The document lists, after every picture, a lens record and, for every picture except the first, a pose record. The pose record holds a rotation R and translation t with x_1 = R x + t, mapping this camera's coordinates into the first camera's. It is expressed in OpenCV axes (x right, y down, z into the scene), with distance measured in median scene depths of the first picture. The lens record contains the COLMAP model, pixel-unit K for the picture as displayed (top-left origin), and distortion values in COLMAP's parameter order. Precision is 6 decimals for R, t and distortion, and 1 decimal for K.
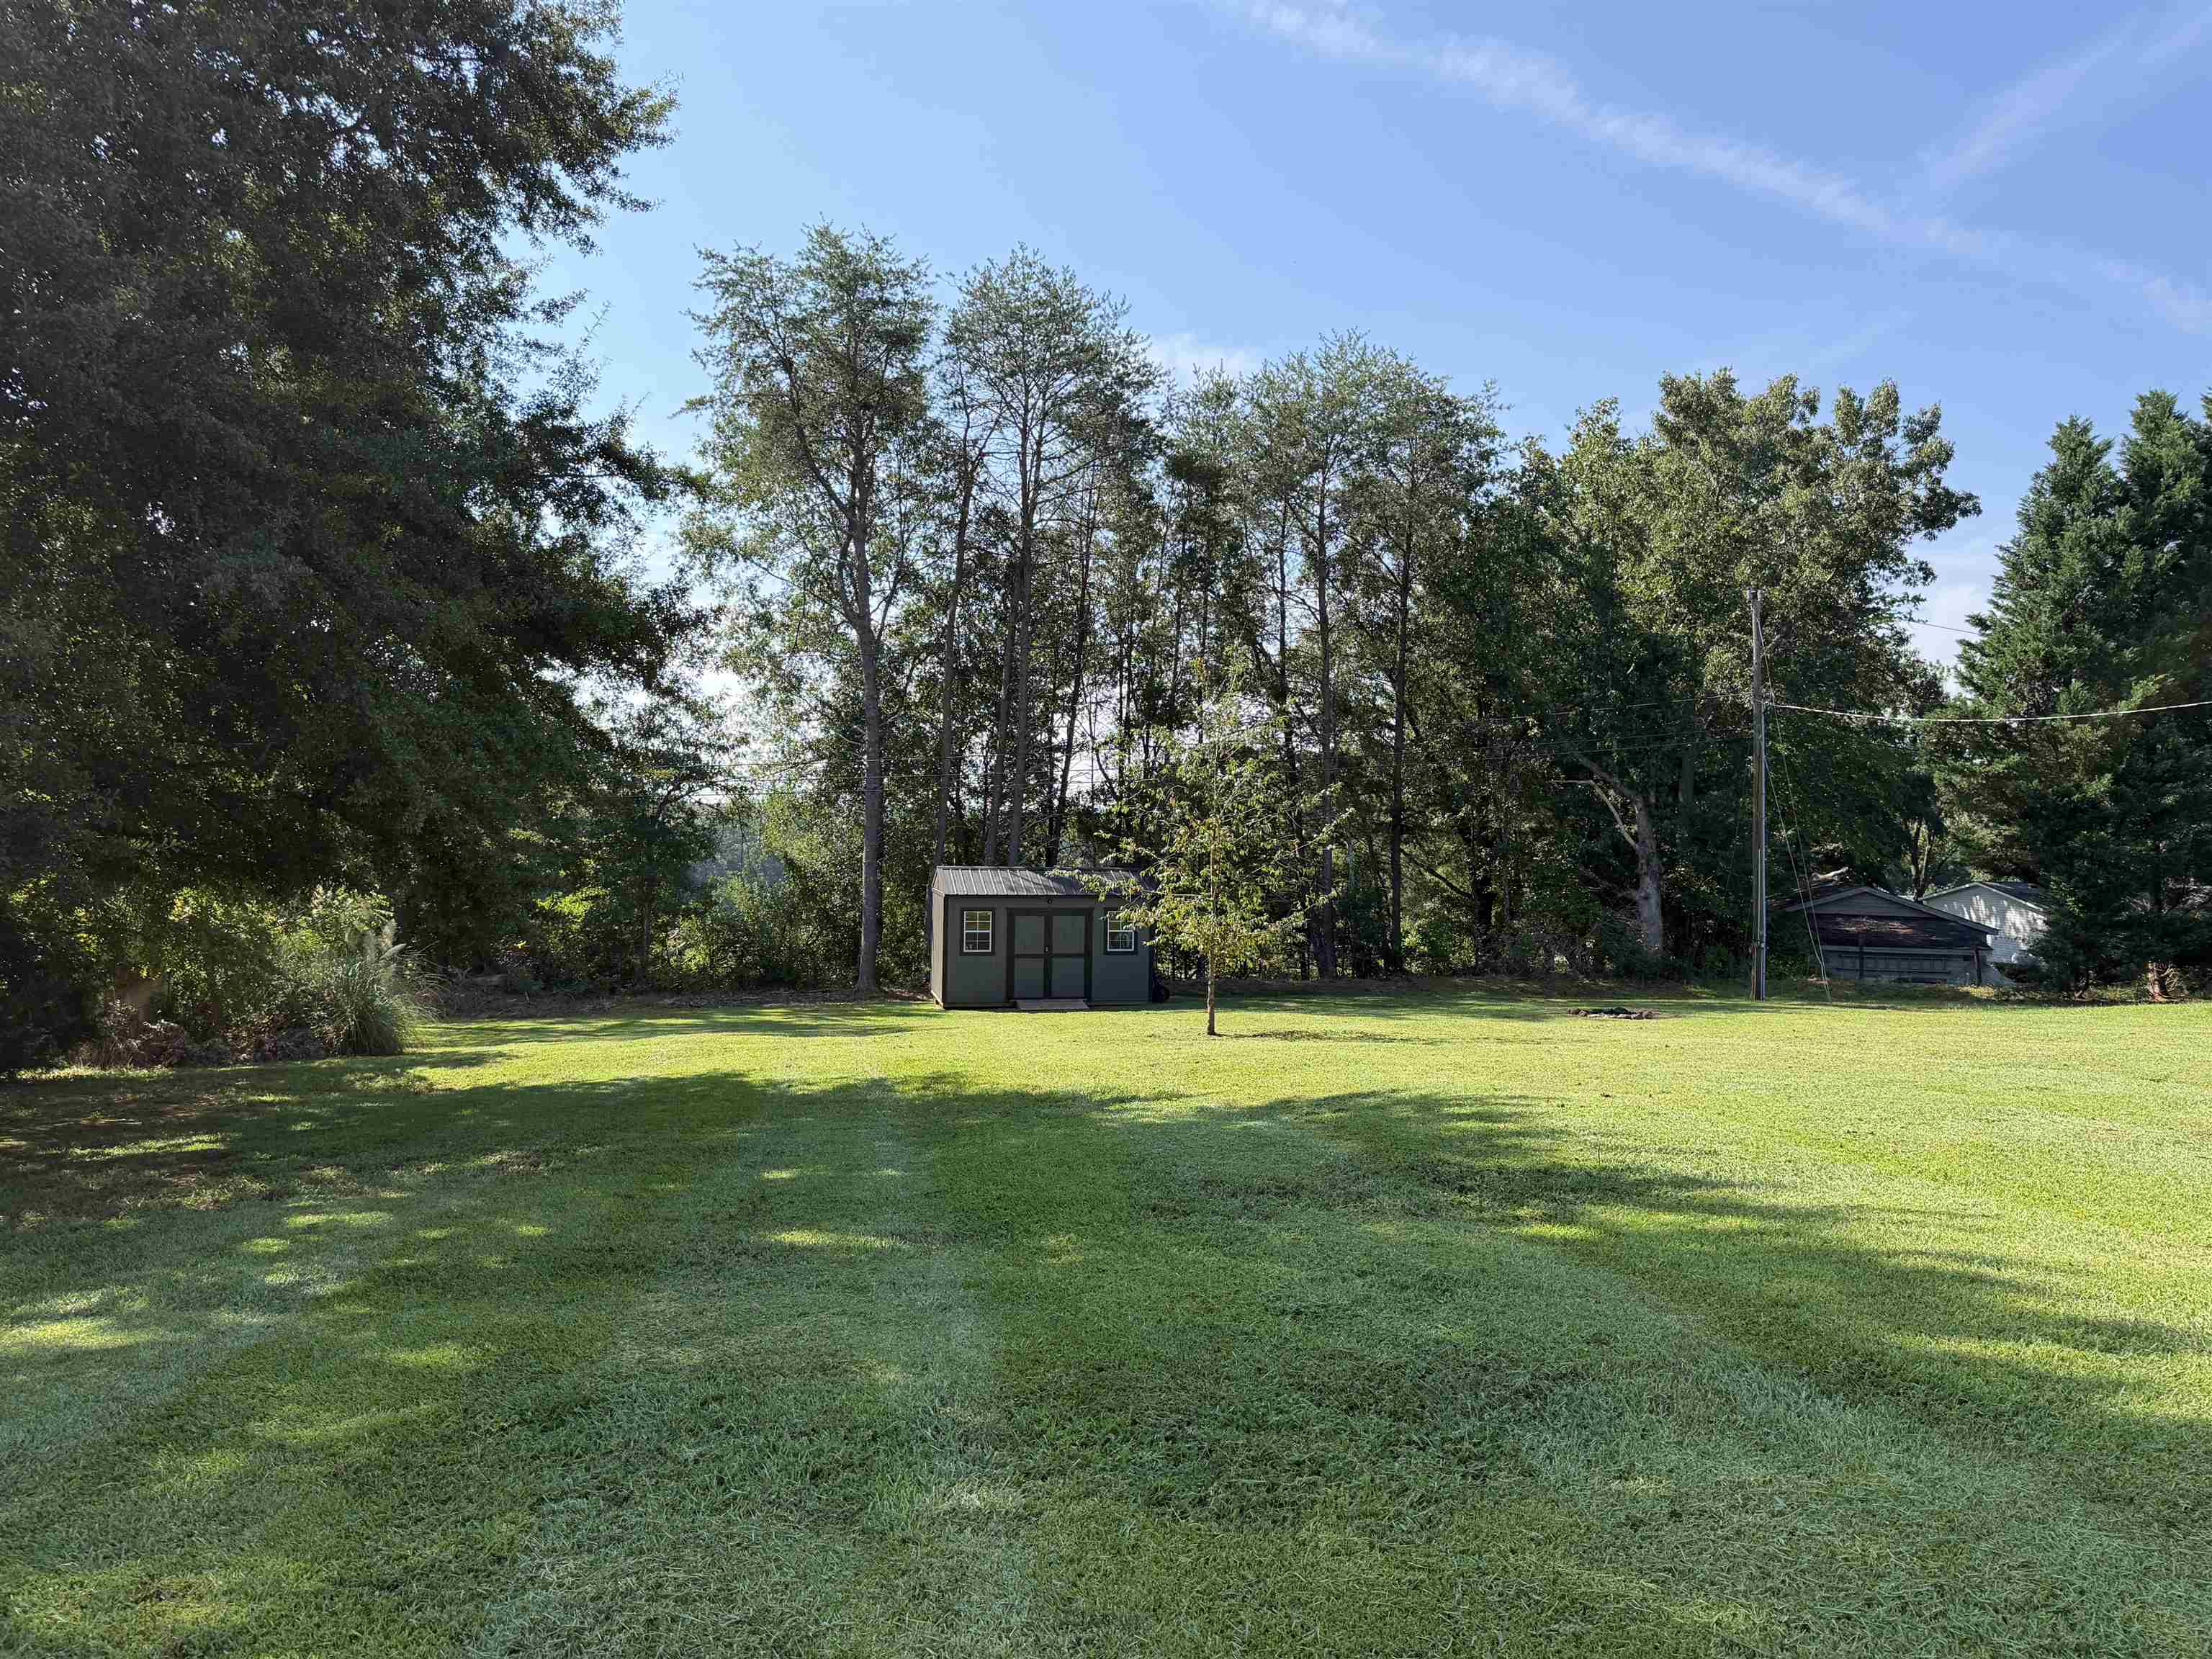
lens RADIAL K [[1565.7, 0, 1105.8], [0, 1565.7, 837.2], [0, 0, 1]] dist [0.007511, -0.003261]
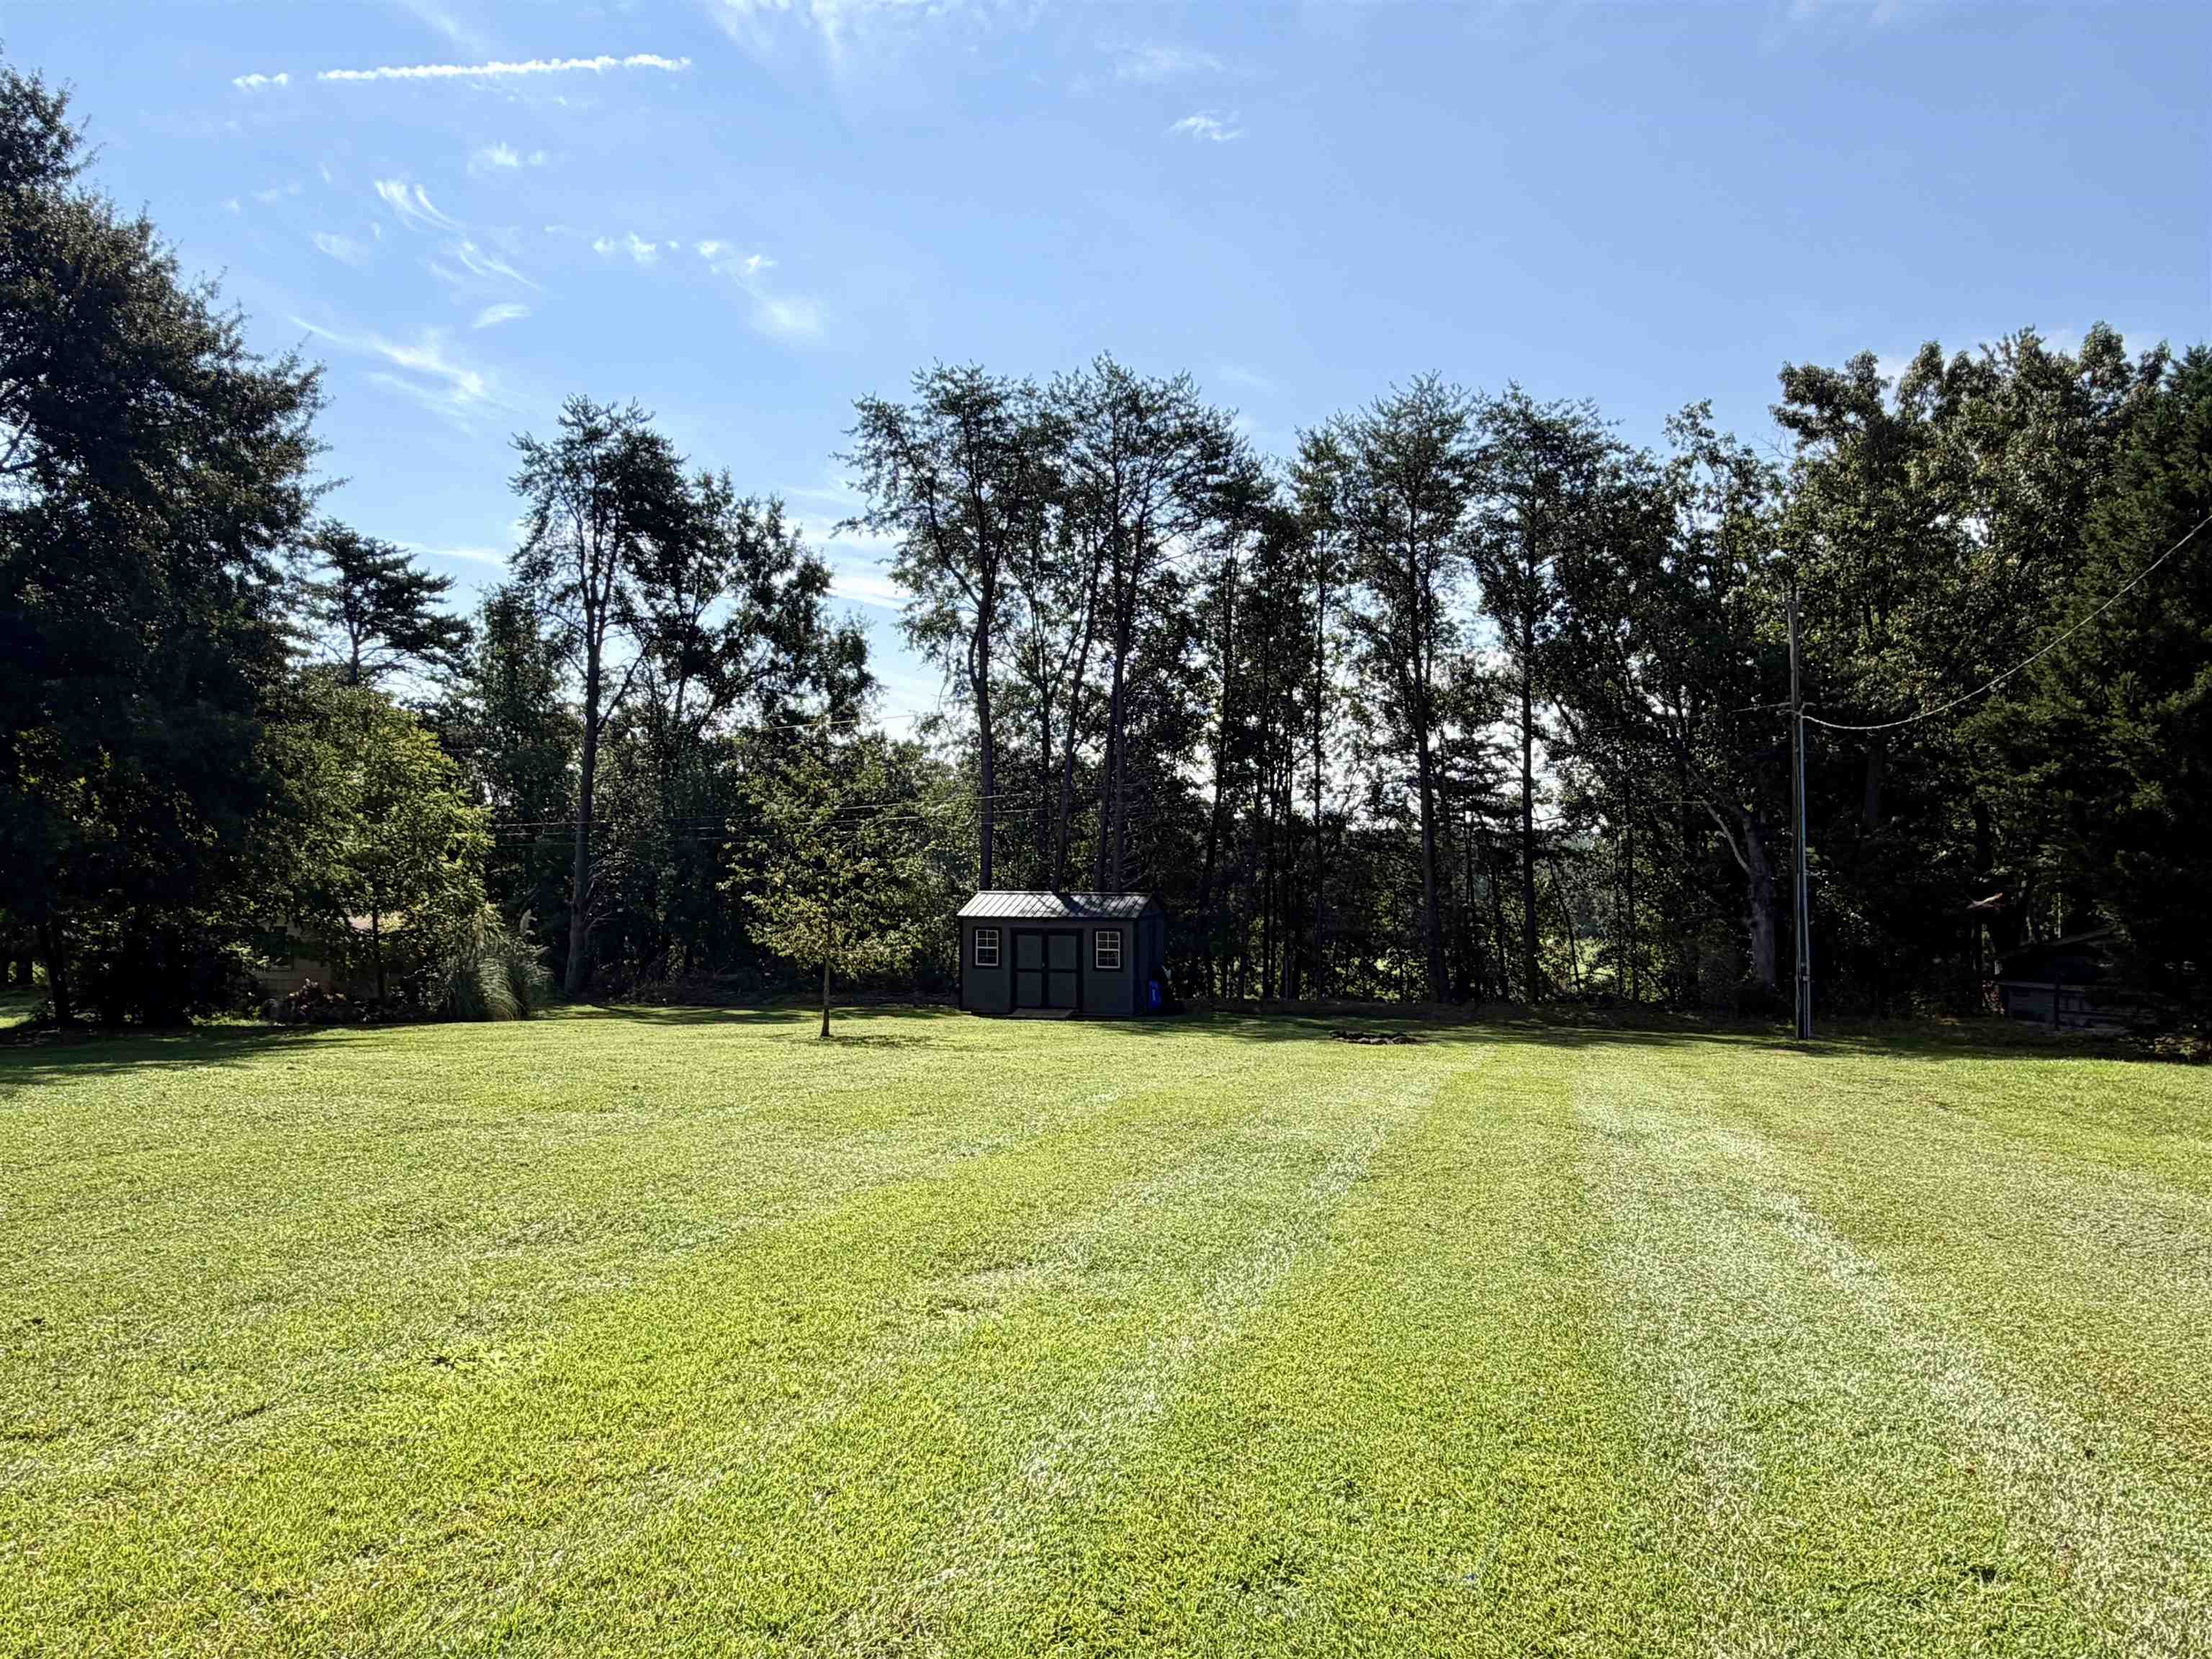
lens RADIAL K [[1424.5, 0, 1103.7], [0, 1424.5, 825.1], [0, 0, 1]] dist [-0.007044, 0.003258]
pose [[0.889075, -0.021205, -0.457270, 0.466851], [0.010100, 0.999592, -0.026718, -0.002466], [0.457650, 0.019136, 0.888927, 0.083356]]
